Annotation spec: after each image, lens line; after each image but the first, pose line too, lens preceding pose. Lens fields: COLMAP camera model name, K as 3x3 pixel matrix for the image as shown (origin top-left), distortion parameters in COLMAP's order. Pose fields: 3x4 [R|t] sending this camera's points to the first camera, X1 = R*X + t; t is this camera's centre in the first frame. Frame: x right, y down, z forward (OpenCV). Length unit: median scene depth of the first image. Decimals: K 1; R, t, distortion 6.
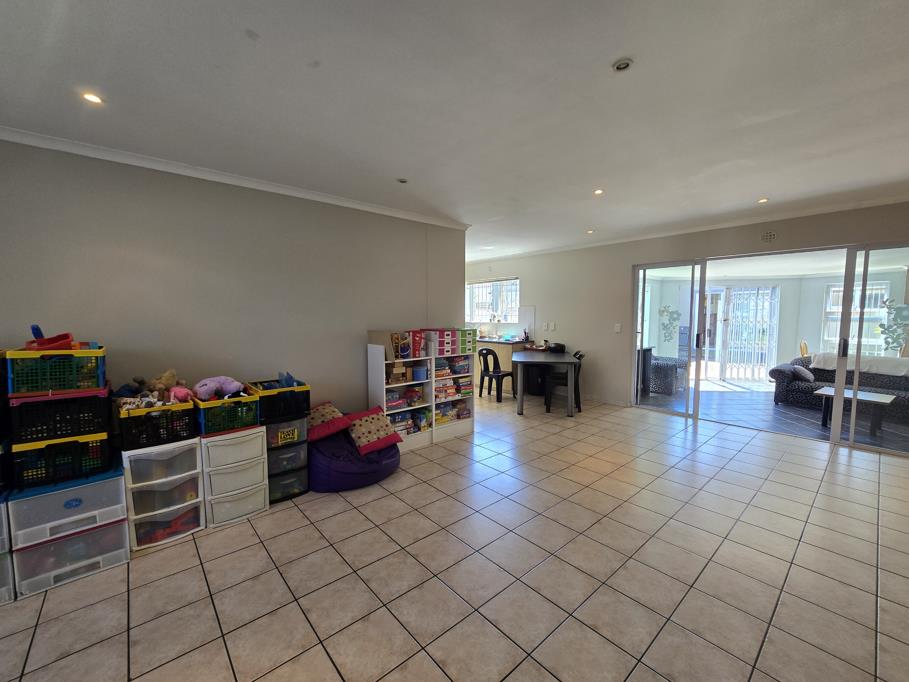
lens RADIAL K [[370.9, 0, 454.5], [0, 370.9, 341.0], [0, 0, 1]] dist [-0.007581, 0.000027]
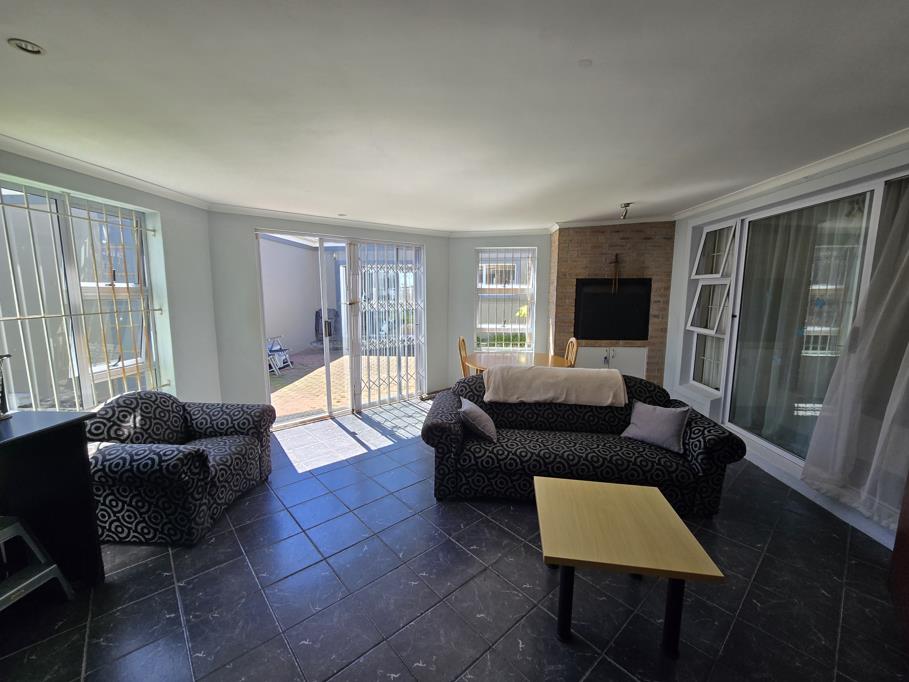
lens RADIAL K [[370.9, 0, 454.5], [0, 370.9, 341.0], [0, 0, 1]] dist [-0.007581, 0.000027]
pose [[0.688255, -0.099715, 0.718584, 0.438458], [0.057040, 0.994880, 0.083423, -0.038571], [-0.723223, -0.016428, 0.690419, 0.511769]]
